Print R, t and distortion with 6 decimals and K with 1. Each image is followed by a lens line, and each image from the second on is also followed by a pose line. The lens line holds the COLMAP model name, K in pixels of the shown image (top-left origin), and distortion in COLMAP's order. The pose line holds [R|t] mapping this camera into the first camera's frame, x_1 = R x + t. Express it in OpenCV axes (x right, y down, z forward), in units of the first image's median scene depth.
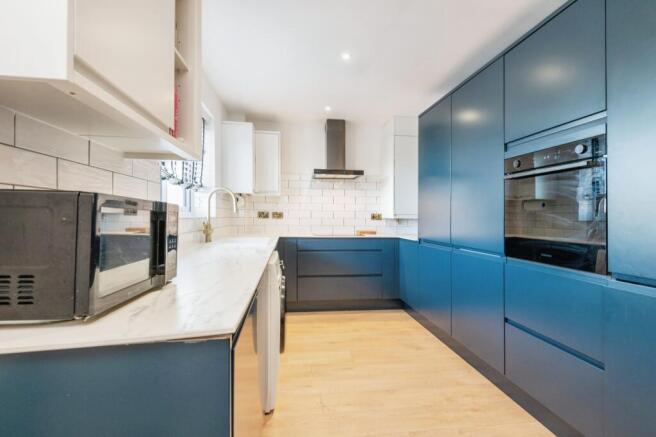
lens RADIAL K [[296.4, 0, 327.6], [0, 296.4, 203.6], [0, 0, 1]] dist [0.022185, -0.003570]
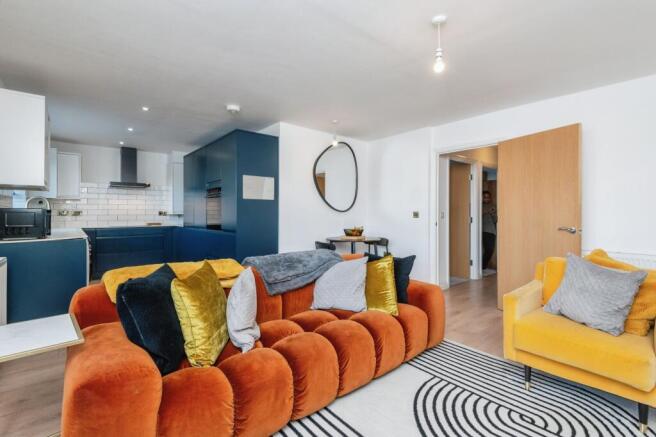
lens RADIAL K [[296.4, 0, 325.7], [0, 296.4, 207.1], [0, 0, 1]] dist [0.022185, -0.003570]
pose [[0.840686, -0.001583, 0.541521, 0.052954], [-0.011934, 0.999699, 0.021449, -0.038719], [-0.541392, -0.024494, 0.840413, -0.926048]]
